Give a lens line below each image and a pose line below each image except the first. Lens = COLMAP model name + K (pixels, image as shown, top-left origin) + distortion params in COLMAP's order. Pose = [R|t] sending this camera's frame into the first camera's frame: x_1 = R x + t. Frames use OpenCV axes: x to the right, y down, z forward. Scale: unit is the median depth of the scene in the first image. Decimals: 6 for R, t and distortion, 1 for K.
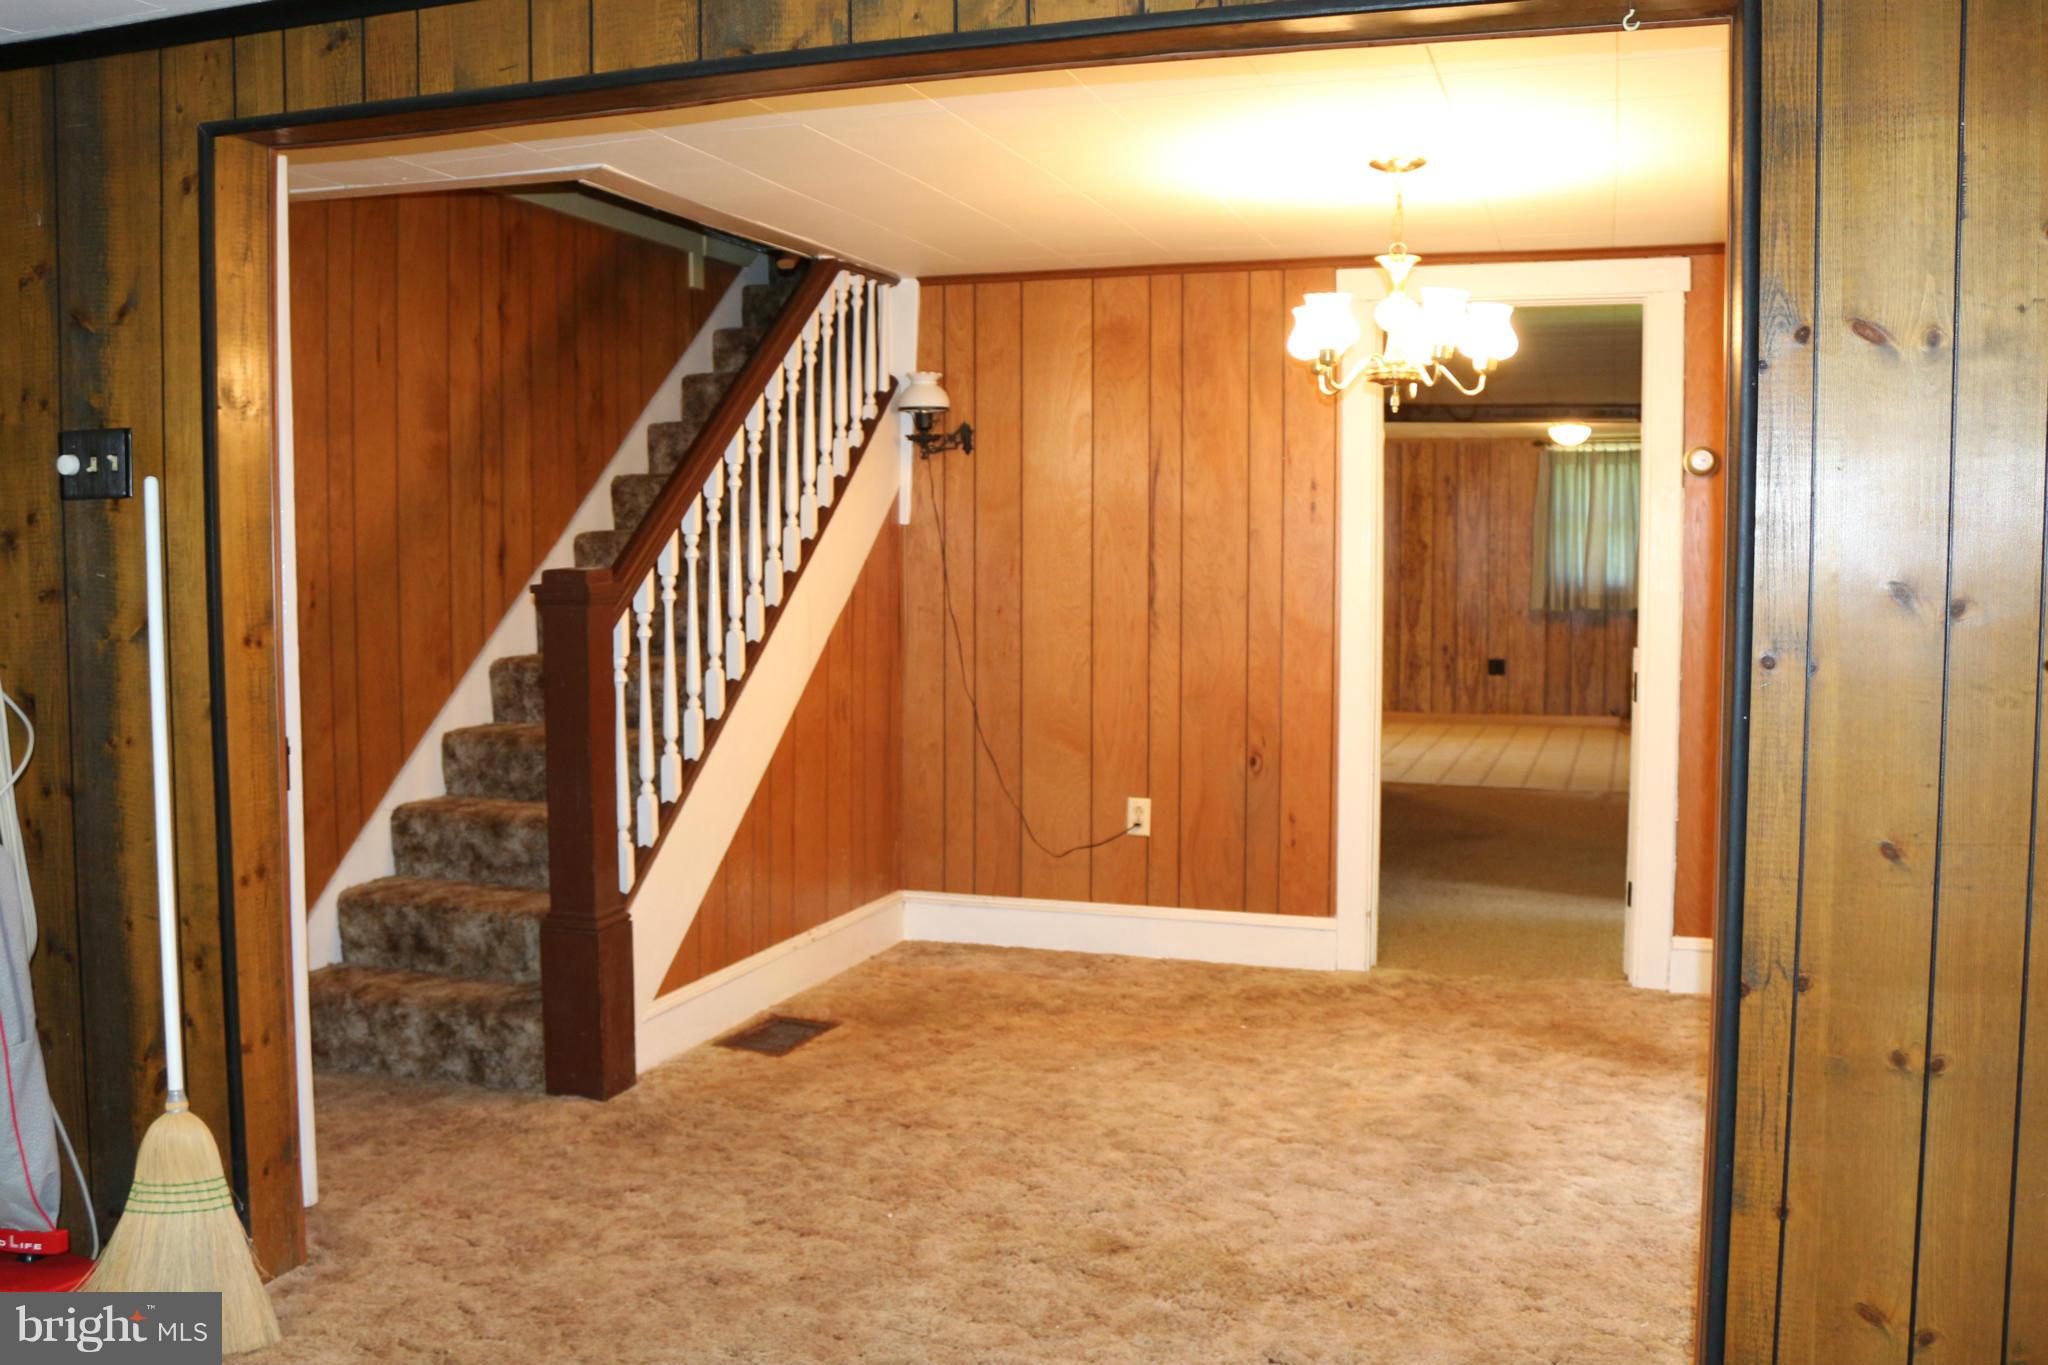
lens RADIAL K [[1783.5, 0, 1021.2], [0, 1783.5, 669.0], [0, 0, 1]] dist [-0.125161, 0.002124]
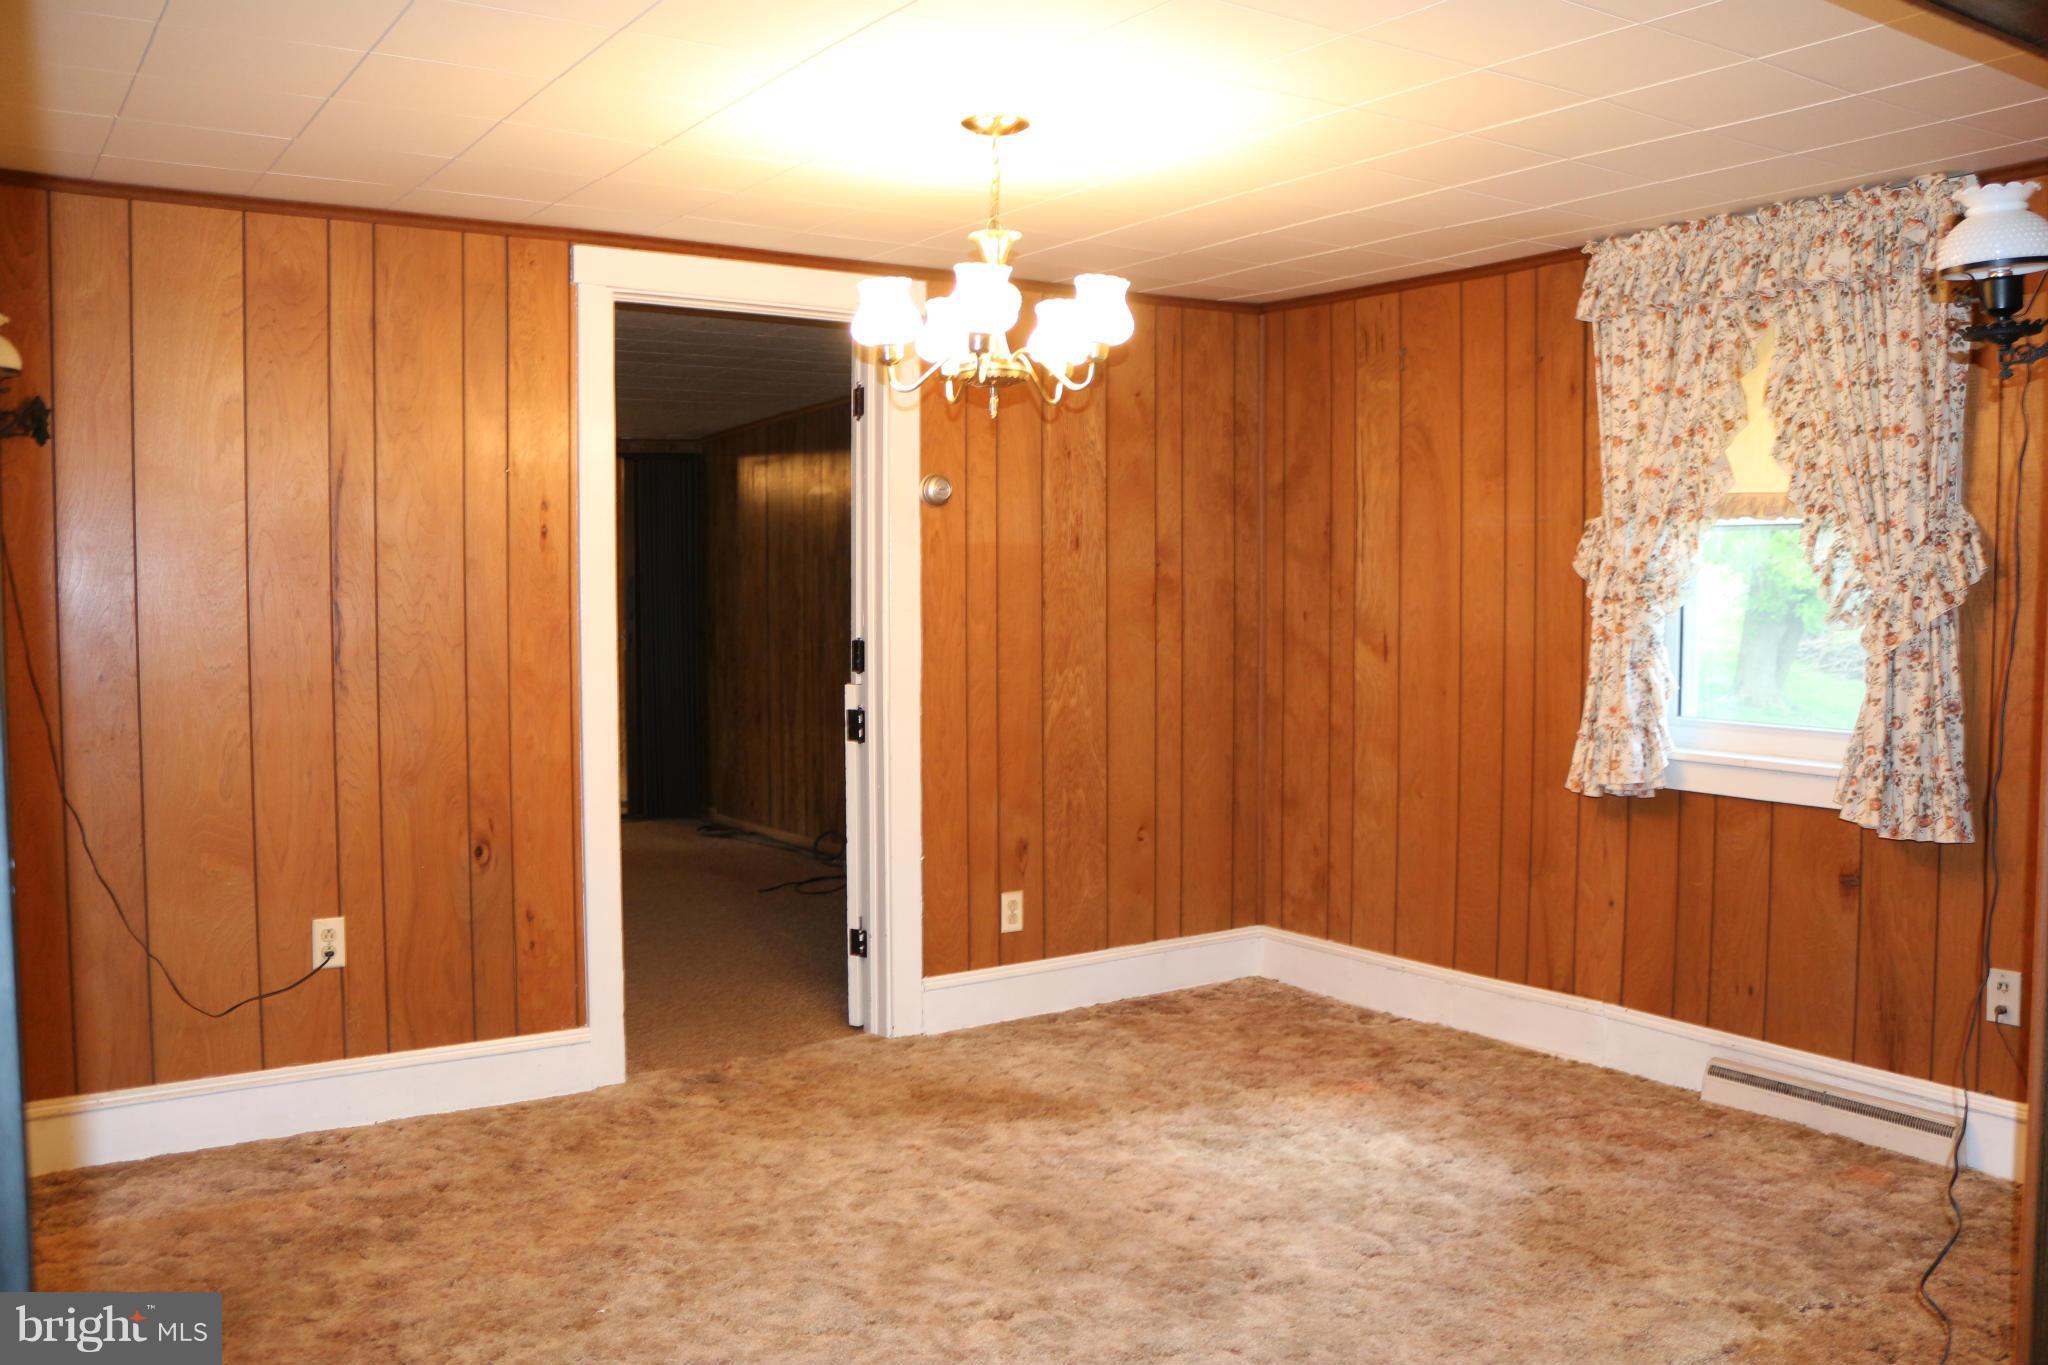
lens RADIAL K [[1644.0, 0, 1024.0], [0, 1644.0, 682.5], [0, 0, 1]] dist [-0.154214, 0.123973]
pose [[0.627495, -0.047415, 0.777175, -0.276001], [0.054274, 0.998380, 0.017090, -0.022598], [-0.776726, 0.031457, 0.629052, 0.358945]]
